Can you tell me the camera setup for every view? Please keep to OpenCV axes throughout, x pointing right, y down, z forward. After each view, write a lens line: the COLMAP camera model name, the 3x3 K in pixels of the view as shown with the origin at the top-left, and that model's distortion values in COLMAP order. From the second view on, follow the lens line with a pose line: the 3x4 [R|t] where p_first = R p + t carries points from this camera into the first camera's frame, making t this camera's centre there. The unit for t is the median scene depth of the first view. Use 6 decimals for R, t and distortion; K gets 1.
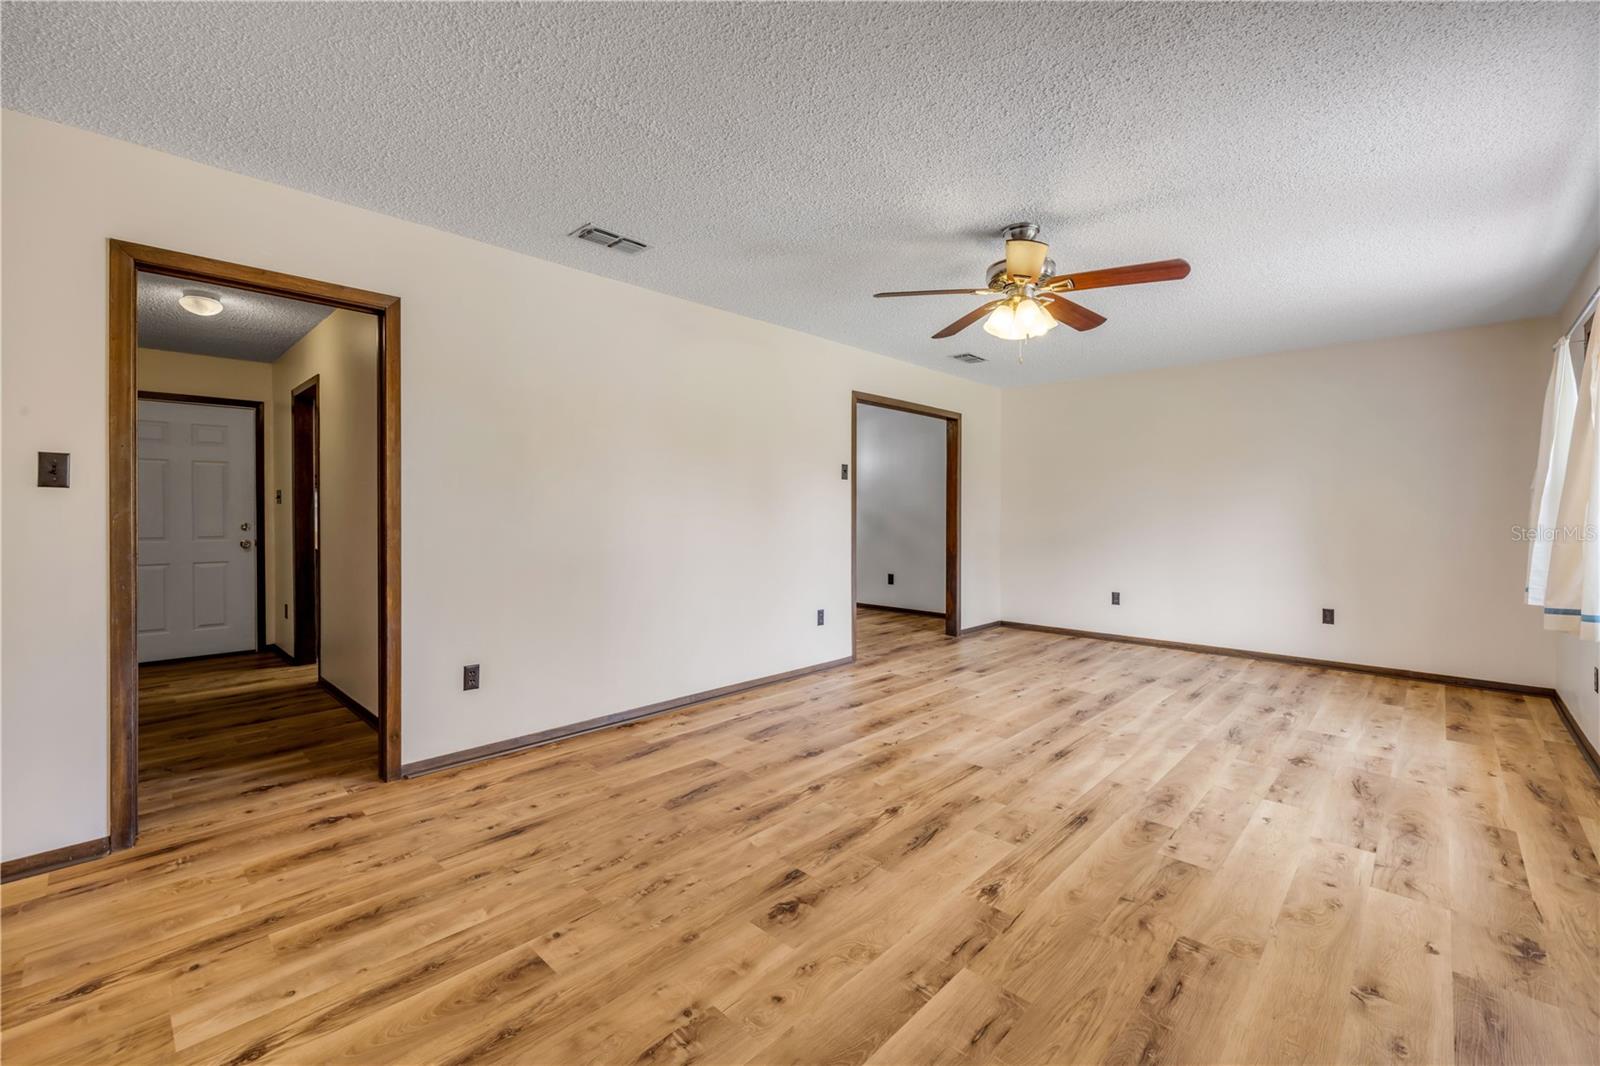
lens RADIAL K [[671.0, 0, 796.9], [0, 671.0, 516.4], [0, 0, 1]] dist [-0.001066, -0.000300]
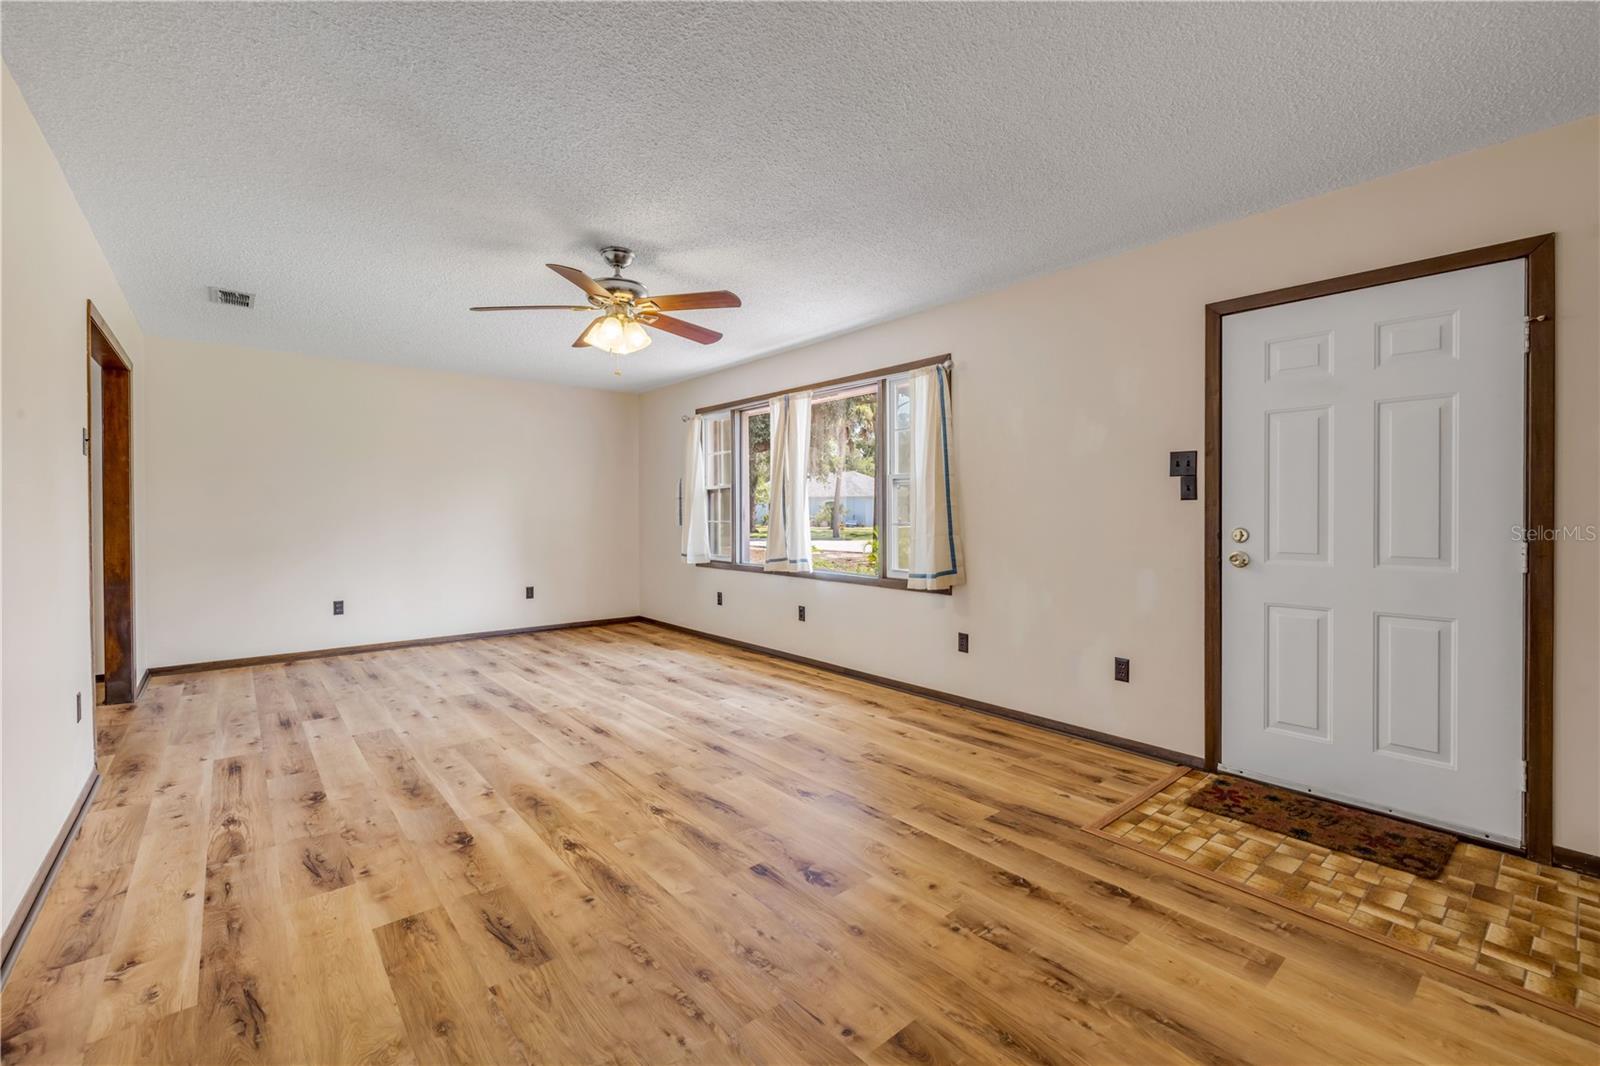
lens RADIAL K [[677.1, 0, 798.1], [0, 677.1, 519.8], [0, 0, 1]] dist [-0.001967, -0.000024]
pose [[0.107962, -0.015153, 0.994040, -0.821337], [0.007882, 0.999865, 0.014386, -0.005359], [-0.994124, 0.006282, 0.108067, 0.679750]]
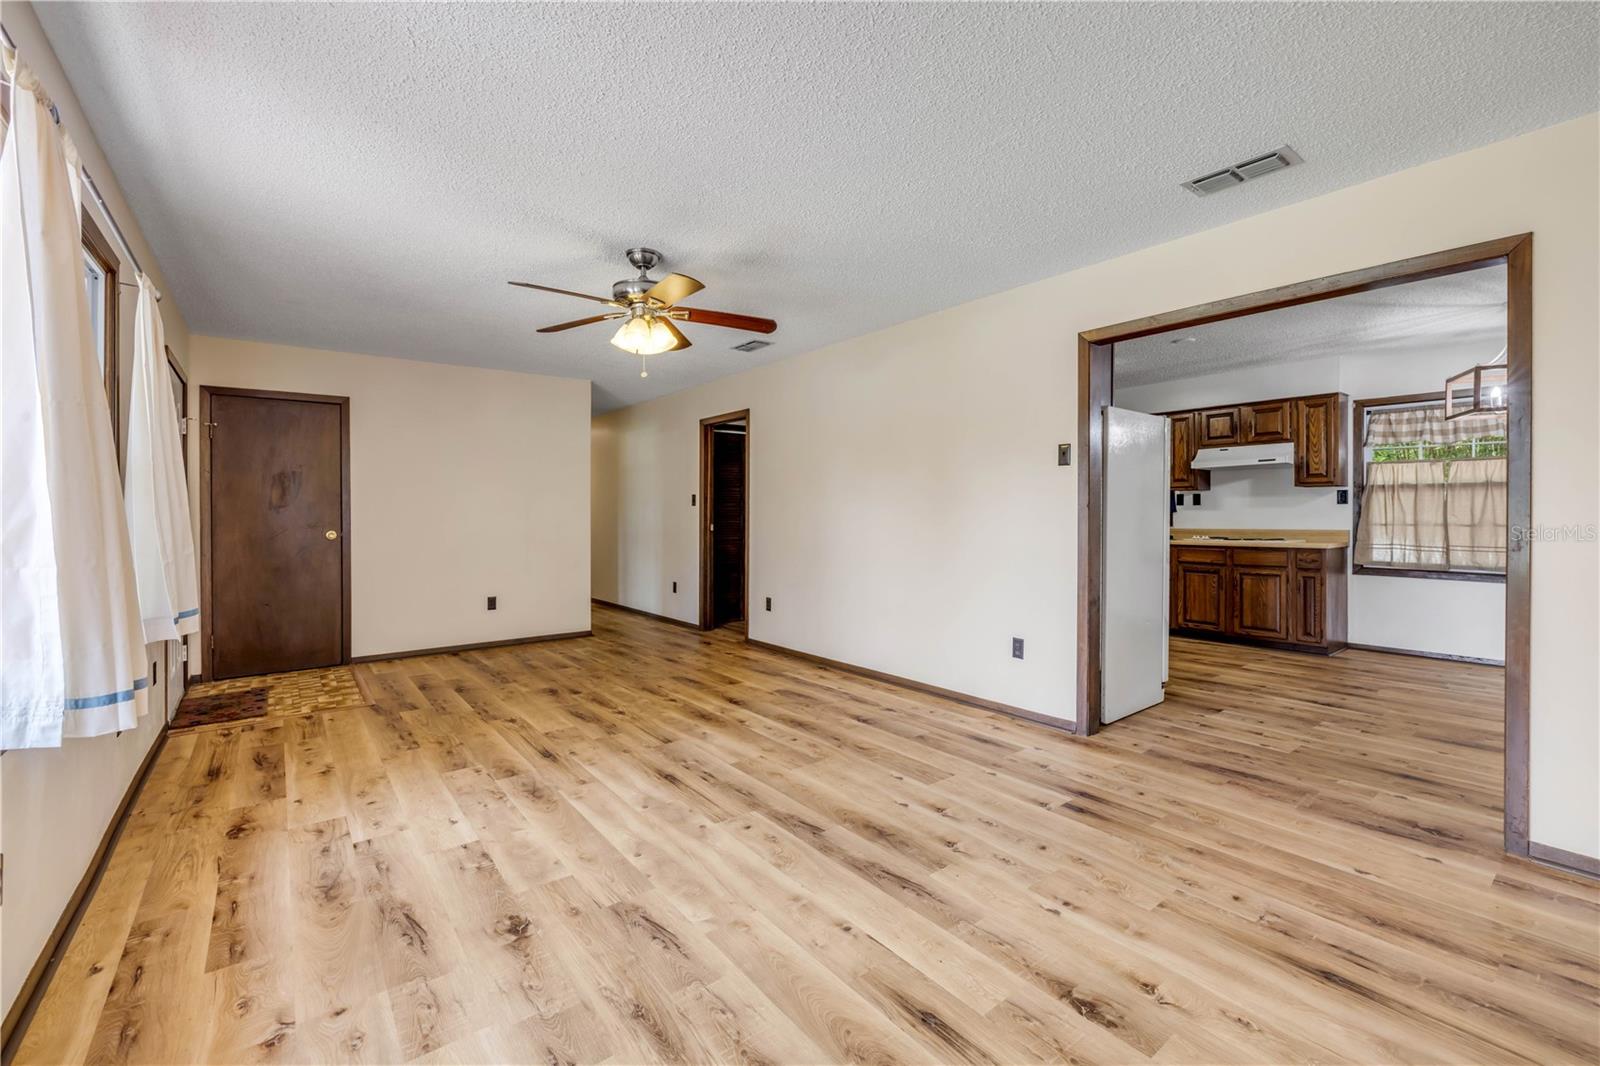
lens RADIAL K [[671.0, 0, 796.9], [0, 671.0, 516.4], [0, 0, 1]] dist [-0.001066, -0.000300]
pose [[-0.144812, 0.004400, -0.989449, 1.566194], [-0.002238, 0.999986, 0.004774, -0.009669], [0.989457, 0.002906, -0.144800, 1.600935]]
